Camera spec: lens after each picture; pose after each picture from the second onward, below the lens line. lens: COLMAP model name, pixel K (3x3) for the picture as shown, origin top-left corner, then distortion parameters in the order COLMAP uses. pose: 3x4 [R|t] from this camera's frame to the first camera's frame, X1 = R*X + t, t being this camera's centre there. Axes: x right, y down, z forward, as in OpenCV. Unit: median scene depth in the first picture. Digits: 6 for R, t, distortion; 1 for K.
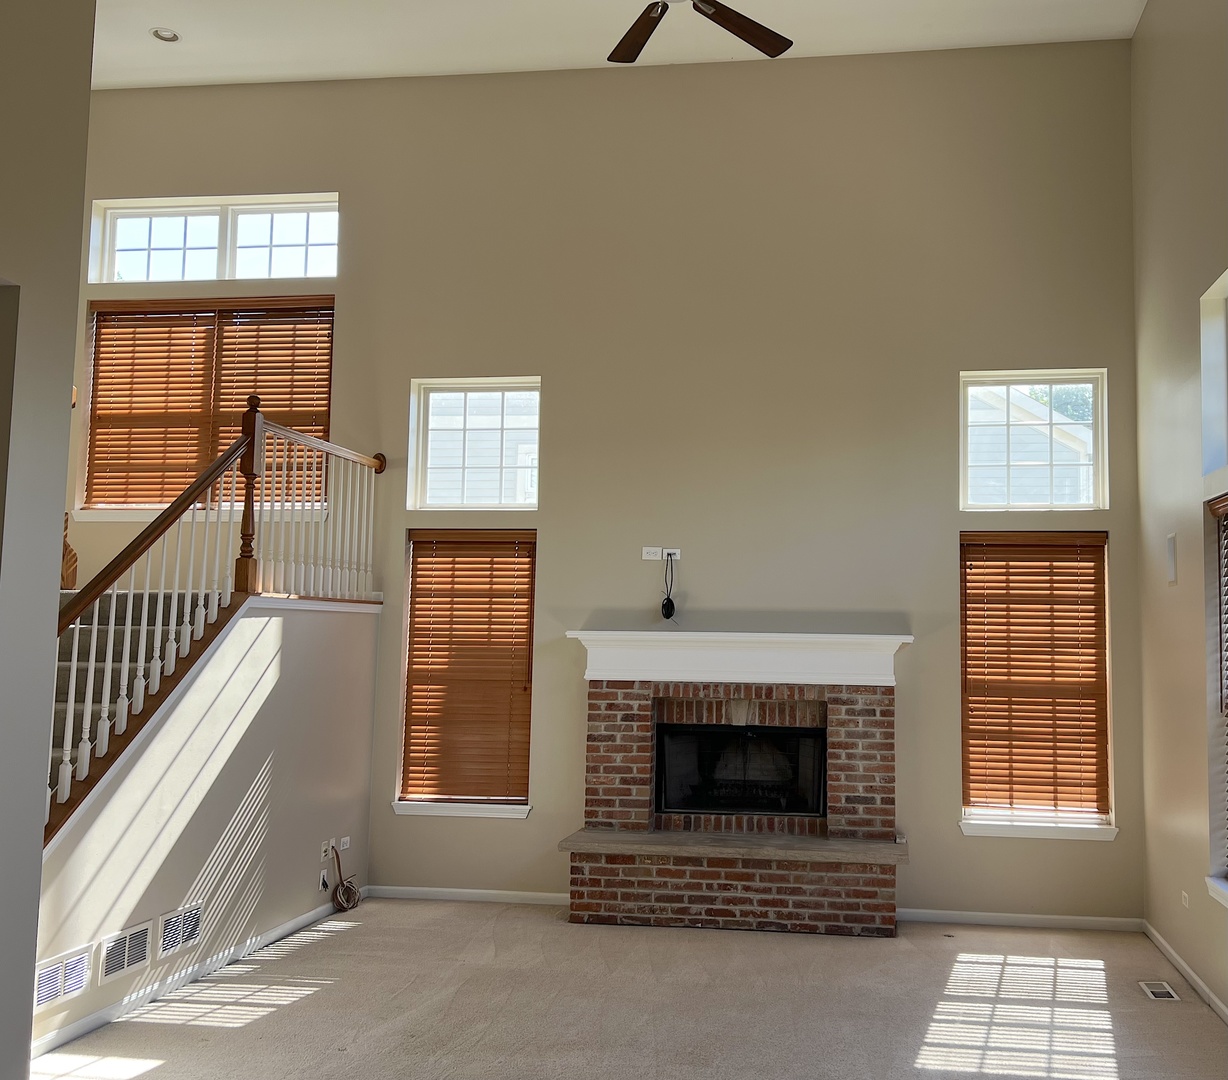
lens RADIAL K [[1142.3, 0, 712.0], [0, 1142.3, 537.2], [0, 0, 1]] dist [0.087995, -0.212332]
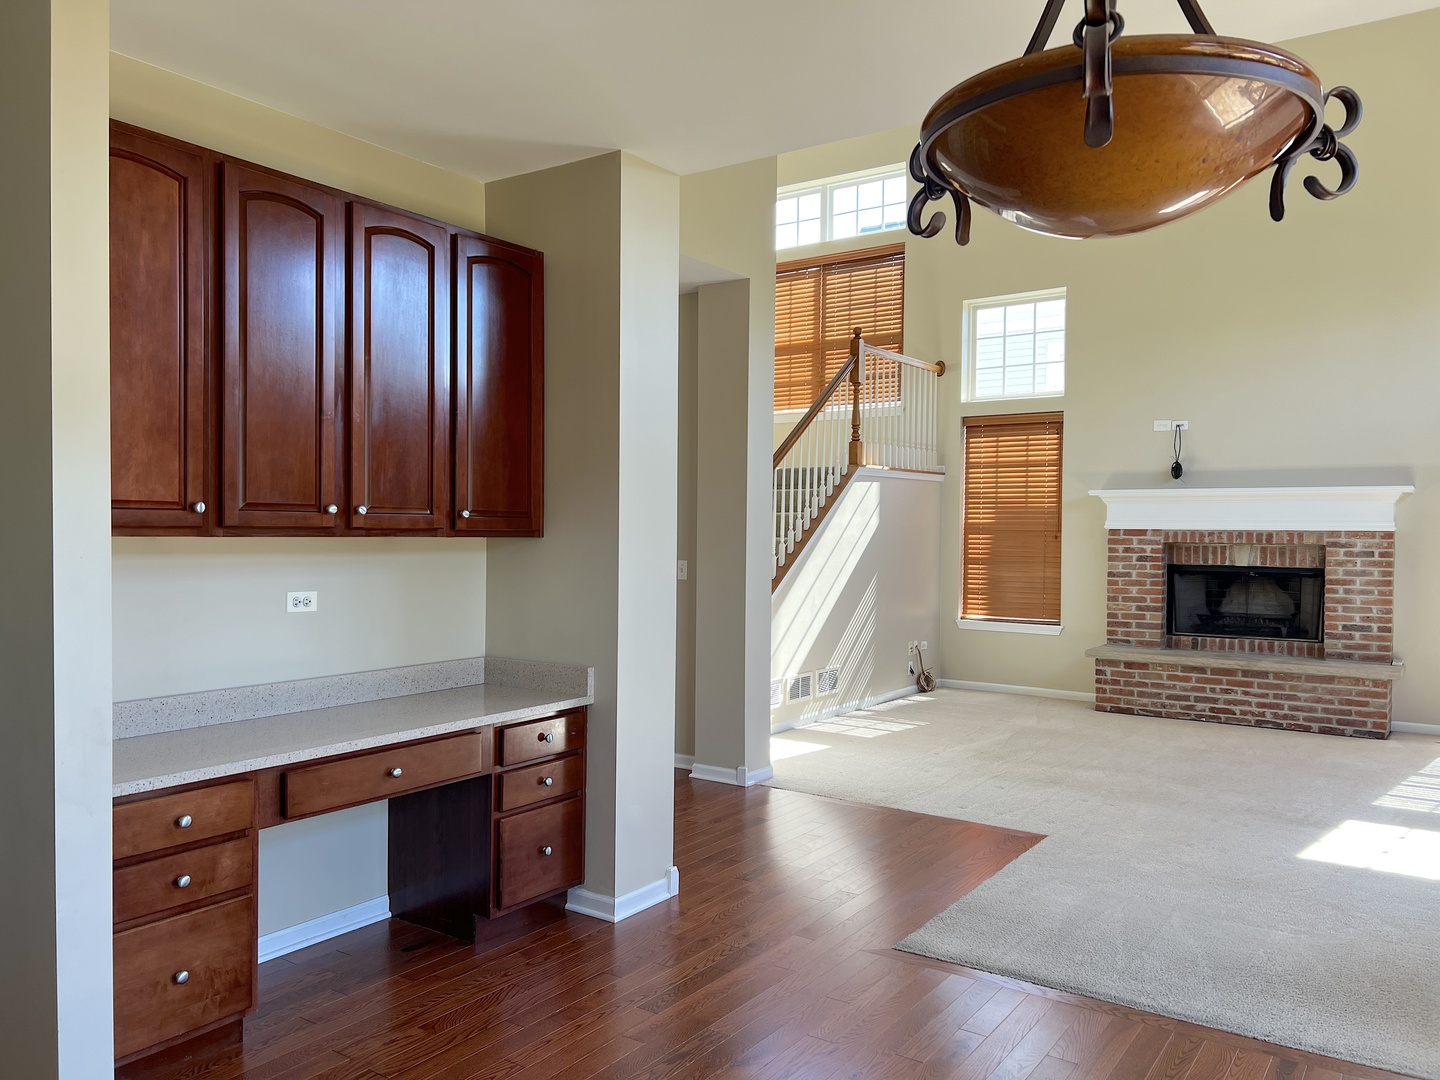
lens RADIAL K [[1058.0, 0, 715.5], [0, 1058.0, 545.5], [0, 0, 1]] dist [0.020852, -0.010163]
pose [[0.891158, 0.001349, -0.453691, 0.038283], [0.045674, 0.994649, 0.092671, 0.015001], [0.451389, -0.103307, 0.886327, -0.241126]]
